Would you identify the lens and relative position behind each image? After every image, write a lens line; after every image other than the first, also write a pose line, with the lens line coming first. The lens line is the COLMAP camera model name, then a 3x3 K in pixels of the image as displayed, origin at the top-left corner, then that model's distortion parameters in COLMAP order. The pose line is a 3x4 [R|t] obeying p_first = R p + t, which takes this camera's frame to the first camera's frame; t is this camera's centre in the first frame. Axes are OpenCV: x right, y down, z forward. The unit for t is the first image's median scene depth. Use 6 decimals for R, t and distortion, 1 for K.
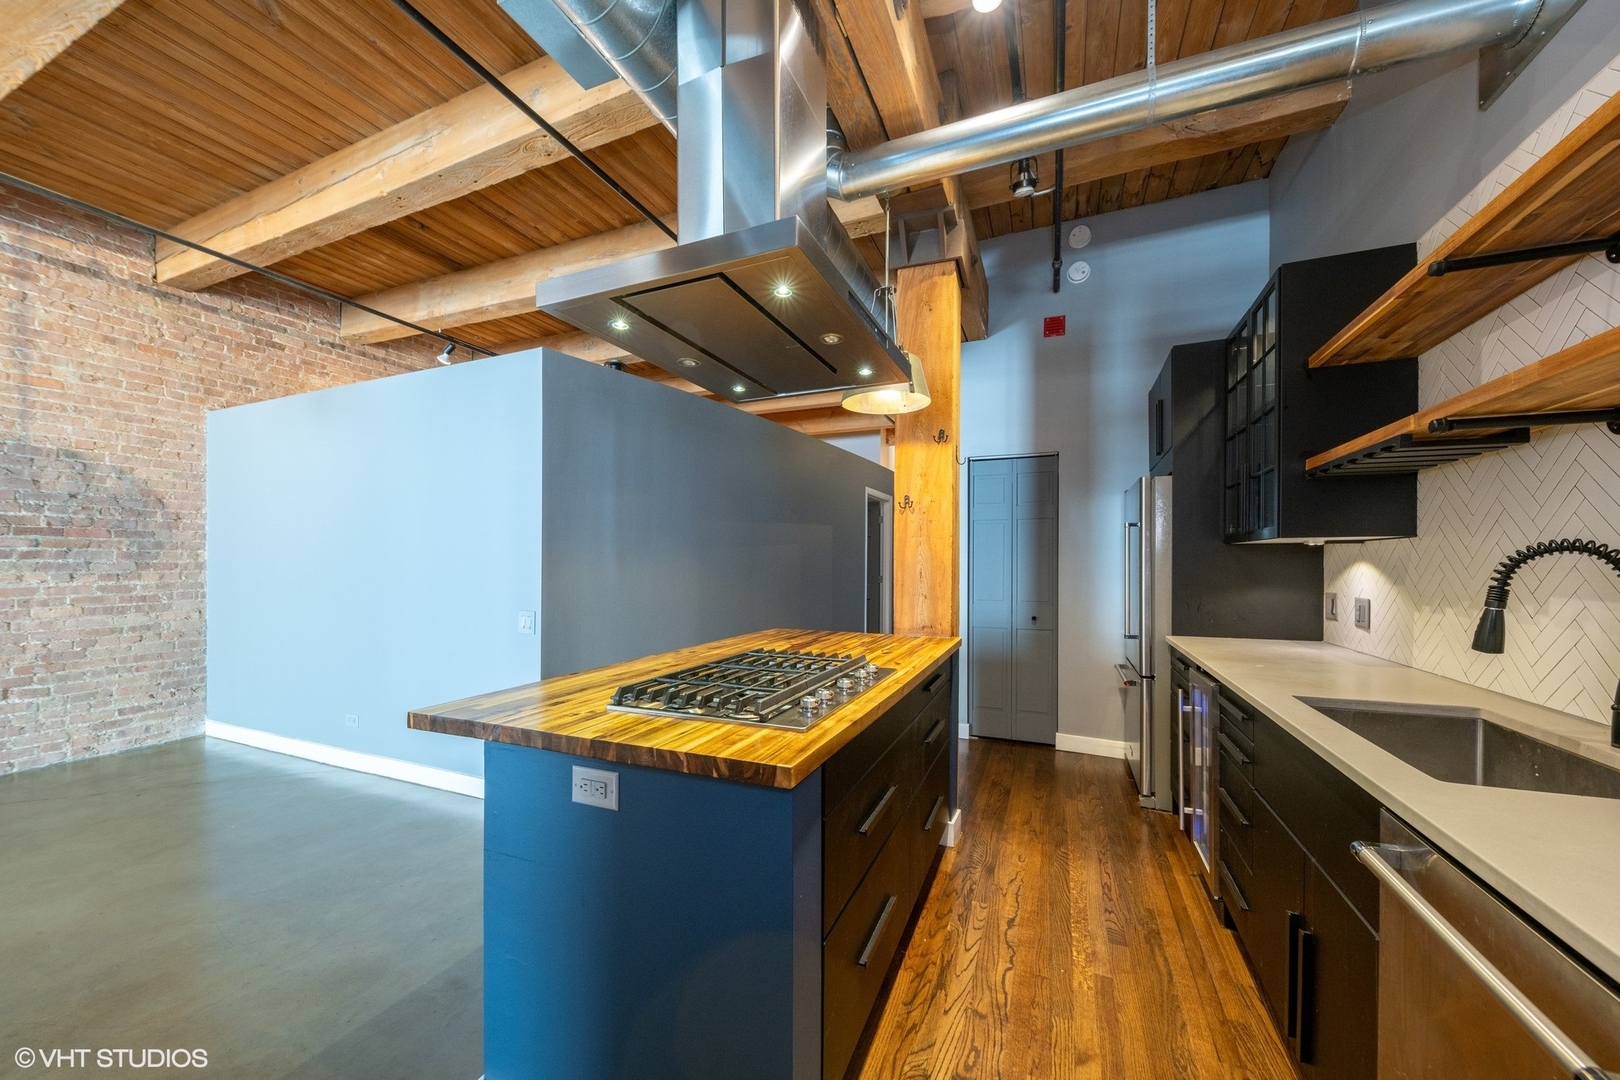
lens RADIAL K [[574.0, 0, 820.7], [0, 574.0, 565.3], [0, 0, 1]] dist [-0.001587, -0.001187]
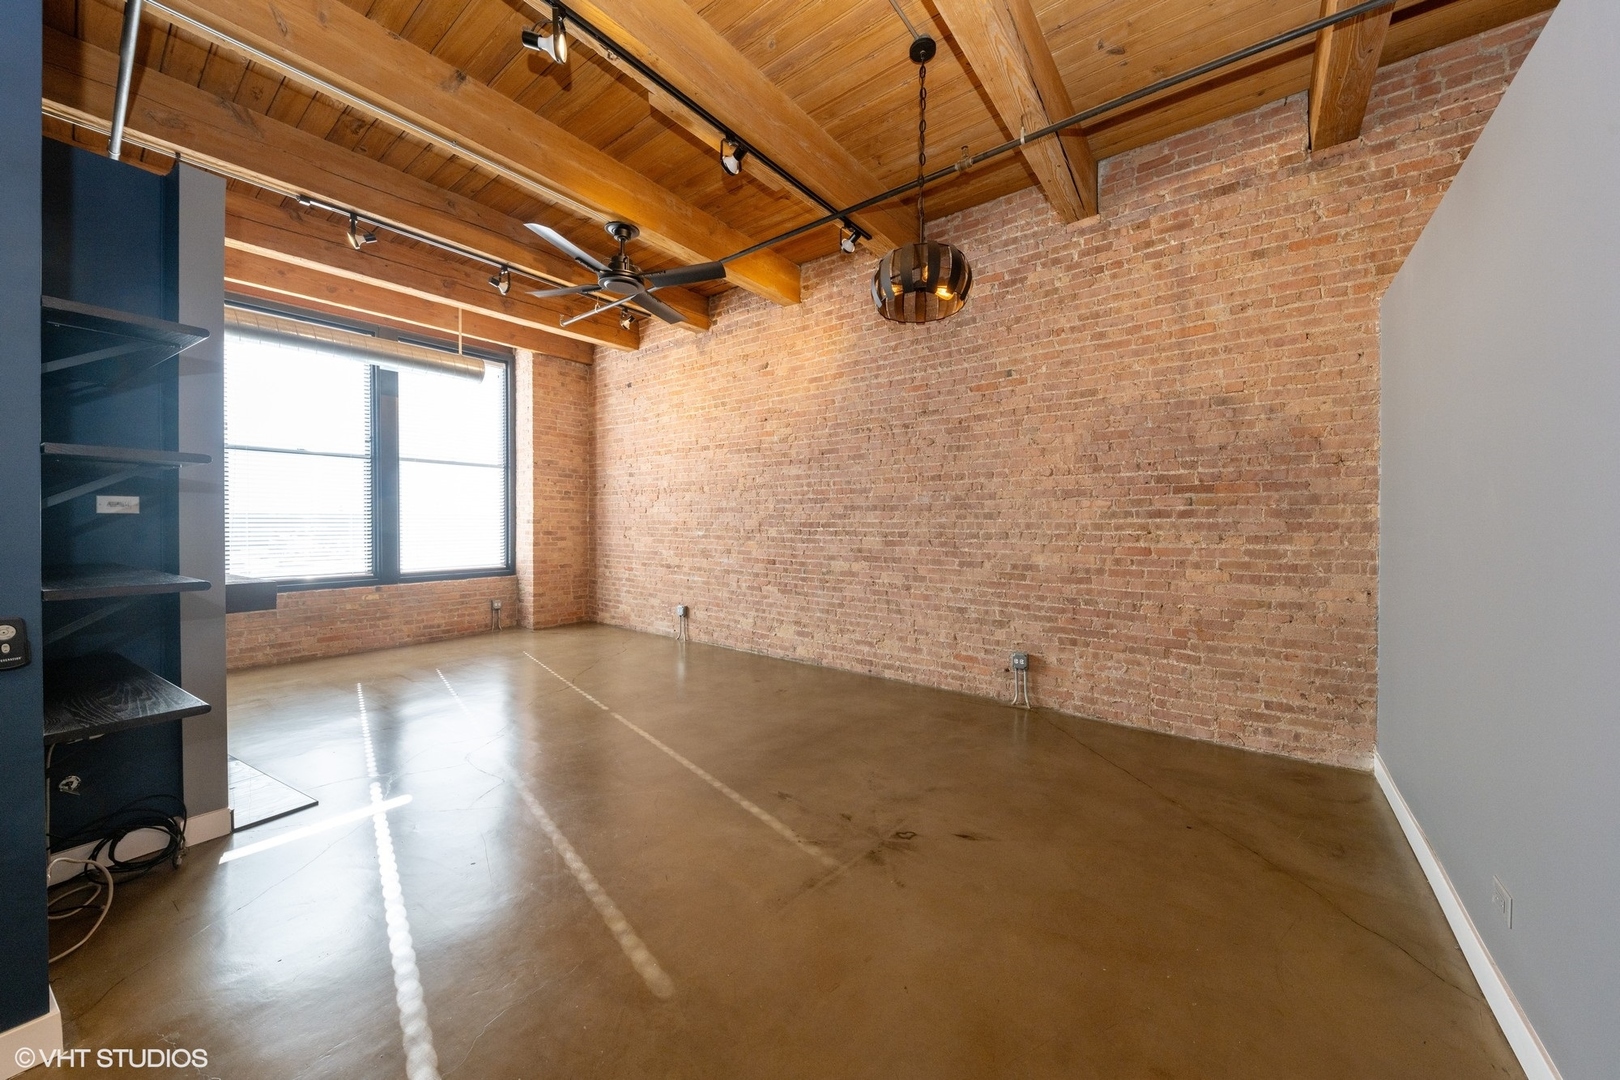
lens RADIAL K [[574.0, 0, 771.9], [0, 574.0, 524.8], [0, 0, 1]] dist [-0.001587, -0.001187]
pose [[-0.271378, 0.003652, -0.962466, -0.250166], [-0.004117, 0.999979, 0.004955, -0.002097], [0.962464, 0.005307, -0.271357, 0.548776]]
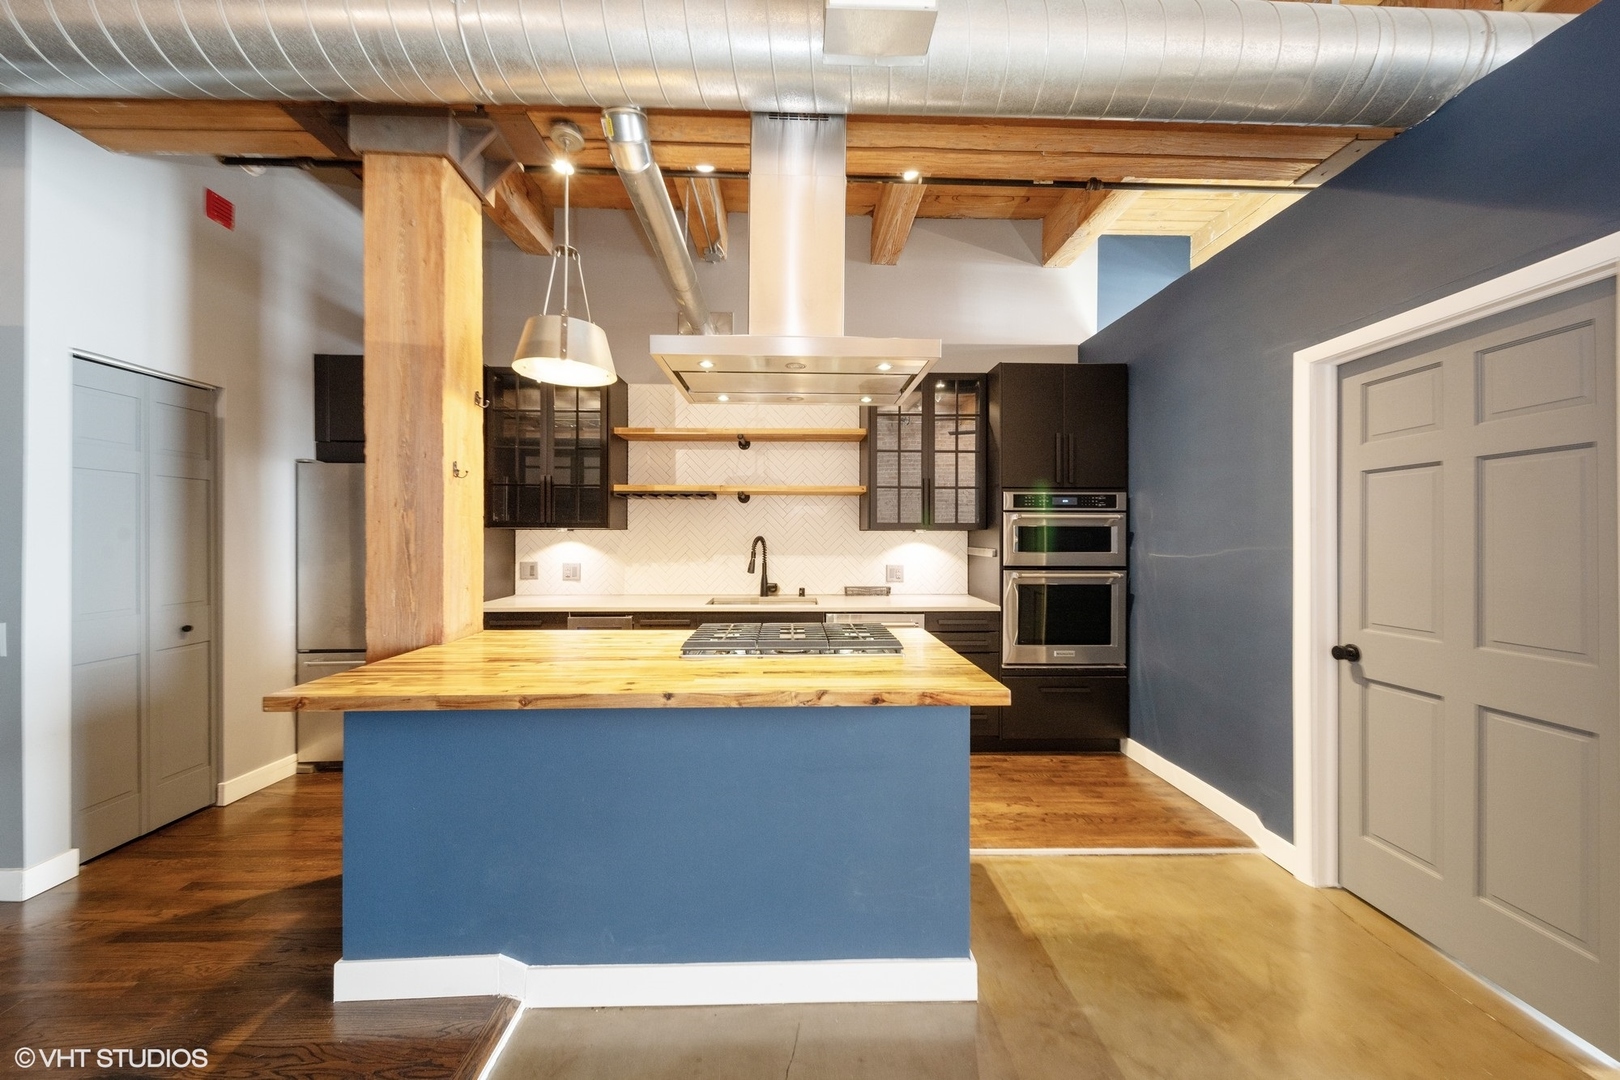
lens RADIAL K [[574.0, 0, 812.2], [0, 574.0, 537.1], [0, 0, 1]] dist [-0.001587, -0.001187]
pose [[-0.430247, -0.003351, 0.902705, -0.514780], [-0.000591, 0.999994, 0.003430, -0.015025], [-0.902711, 0.000943, -0.430247, 0.610183]]
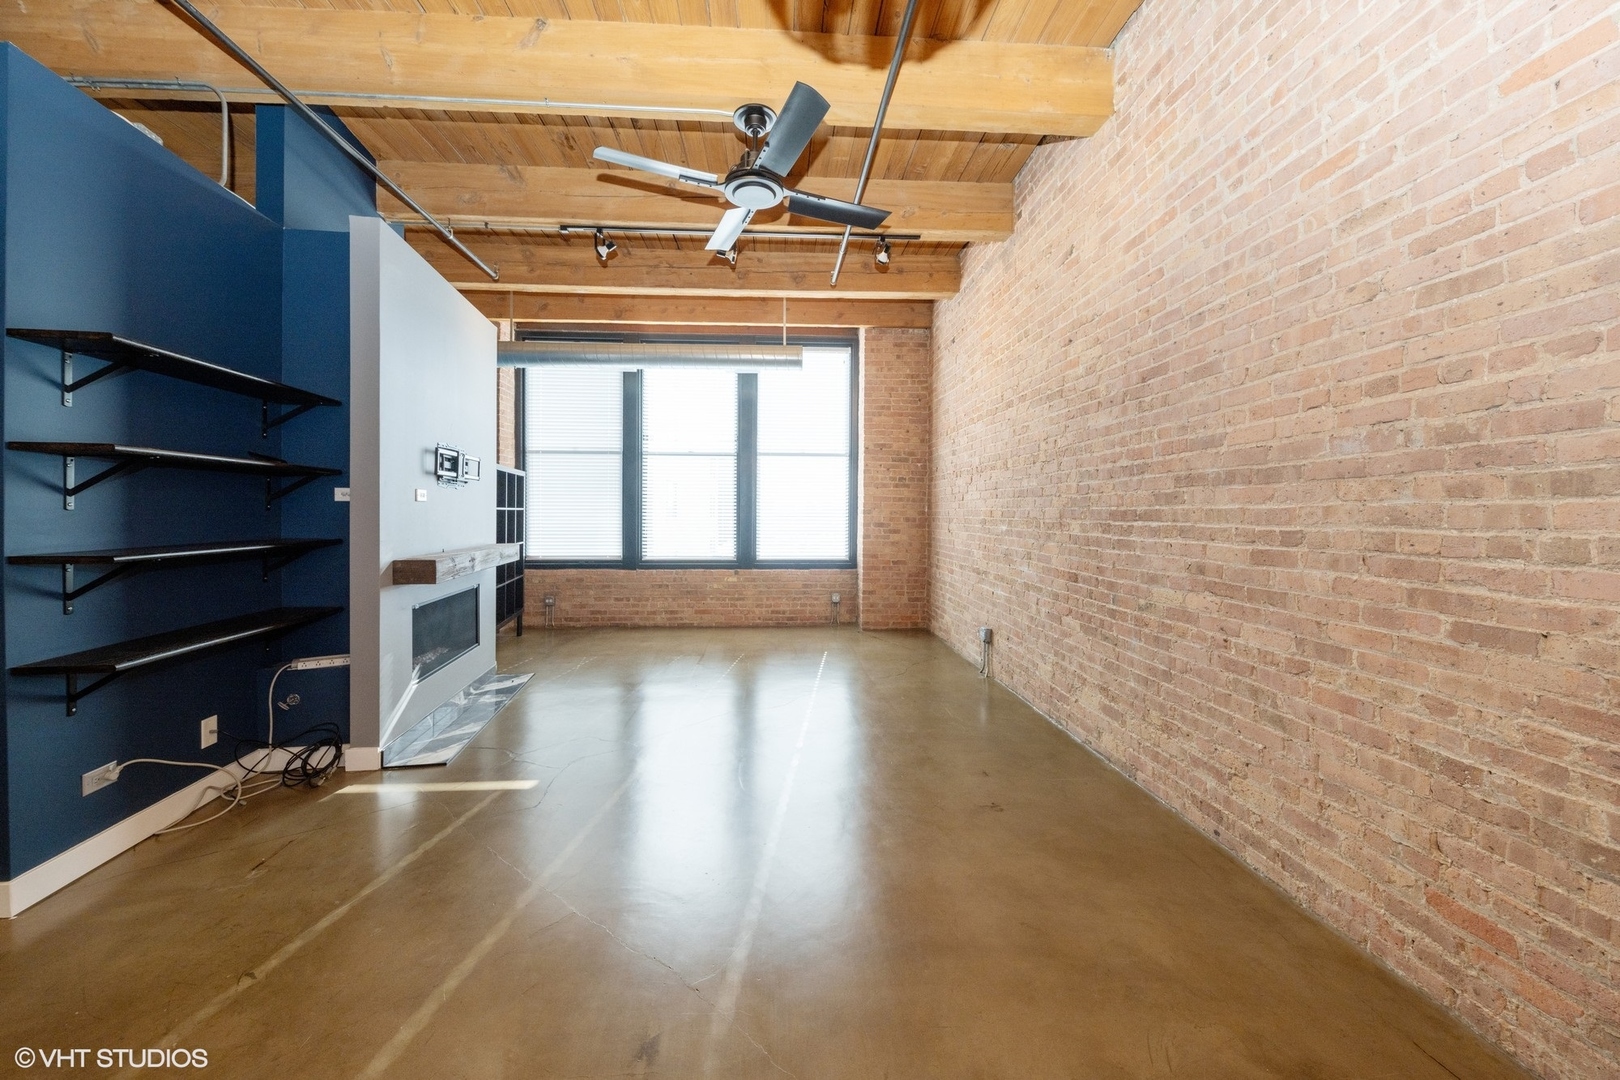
lens RADIAL K [[575.2, 0, 789.1], [0, 575.2, 520.7], [0, 0, 1]] dist [-0.006006, -0.002003]
pose [[-0.886870, -0.000331, -0.462018, -0.792837], [-0.007578, 0.999876, 0.013831, 0.003443], [0.461956, 0.015768, -0.886763, 0.702121]]
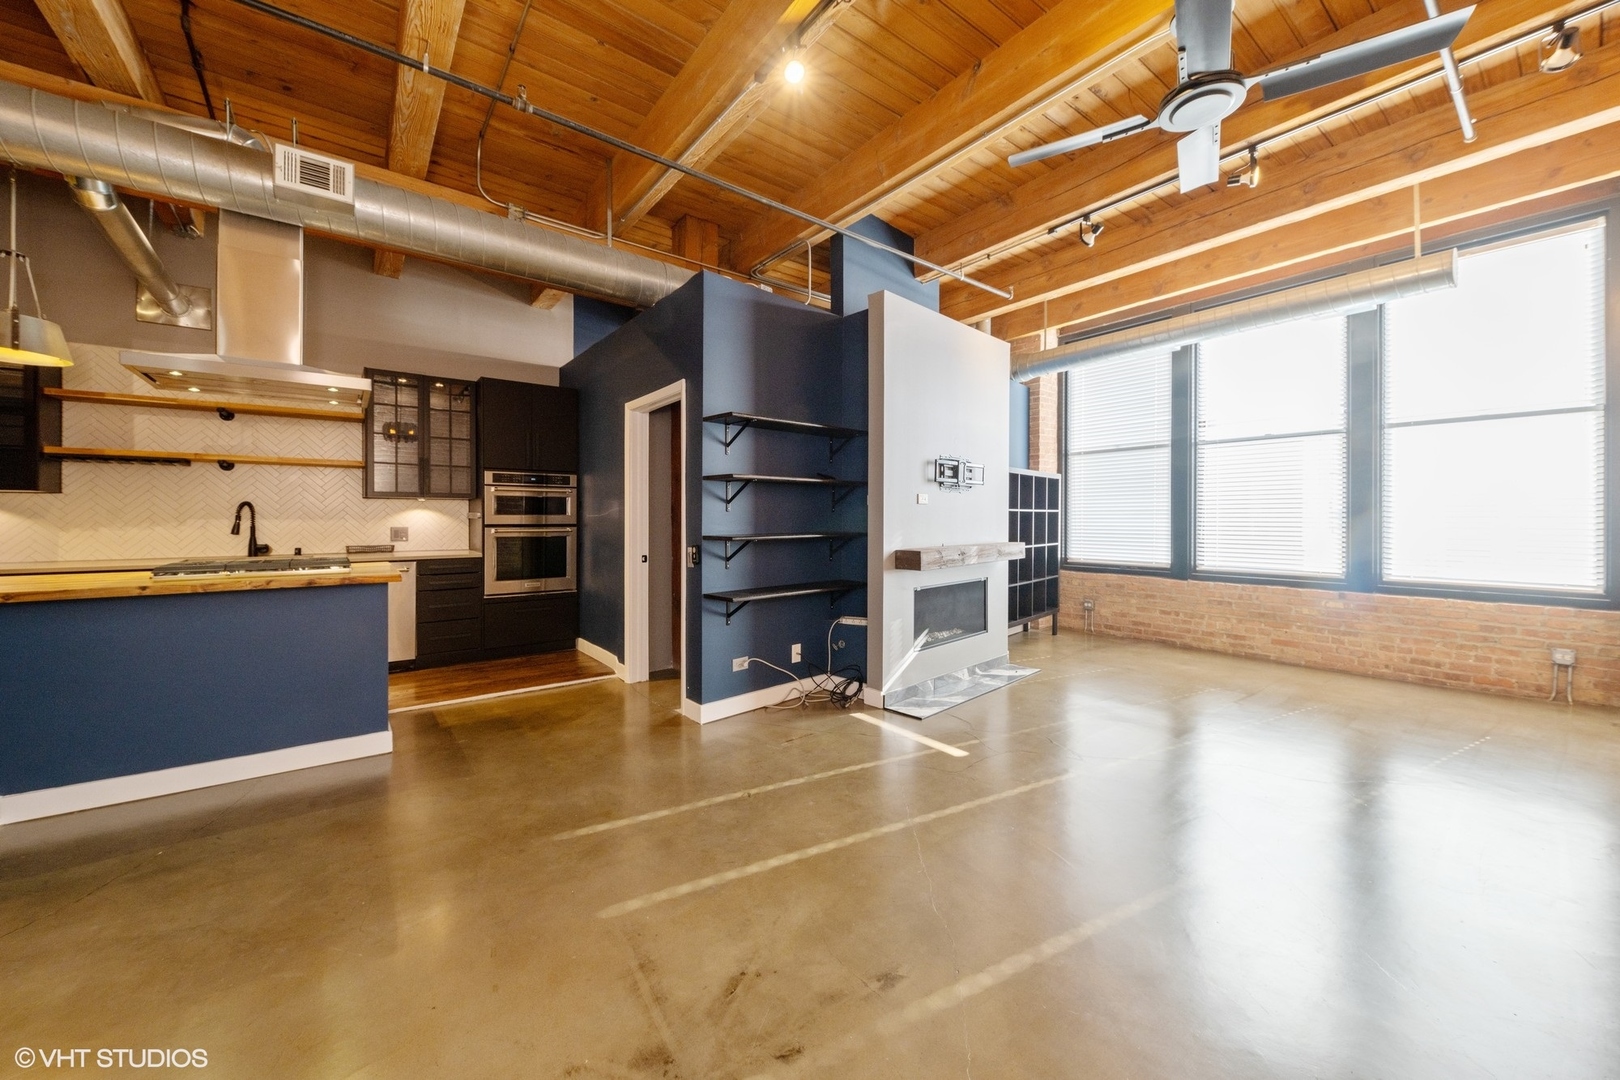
lens RADIAL K [[575.2, 0, 794.6], [0, 575.2, 519.8], [0, 0, 1]] dist [-0.006006, -0.002003]
pose [[-0.884896, -0.004407, 0.465769, -0.977878], [-0.000347, 0.999961, 0.008803, 0.010386], [-0.465789, 0.007628, -0.884863, 0.732396]]
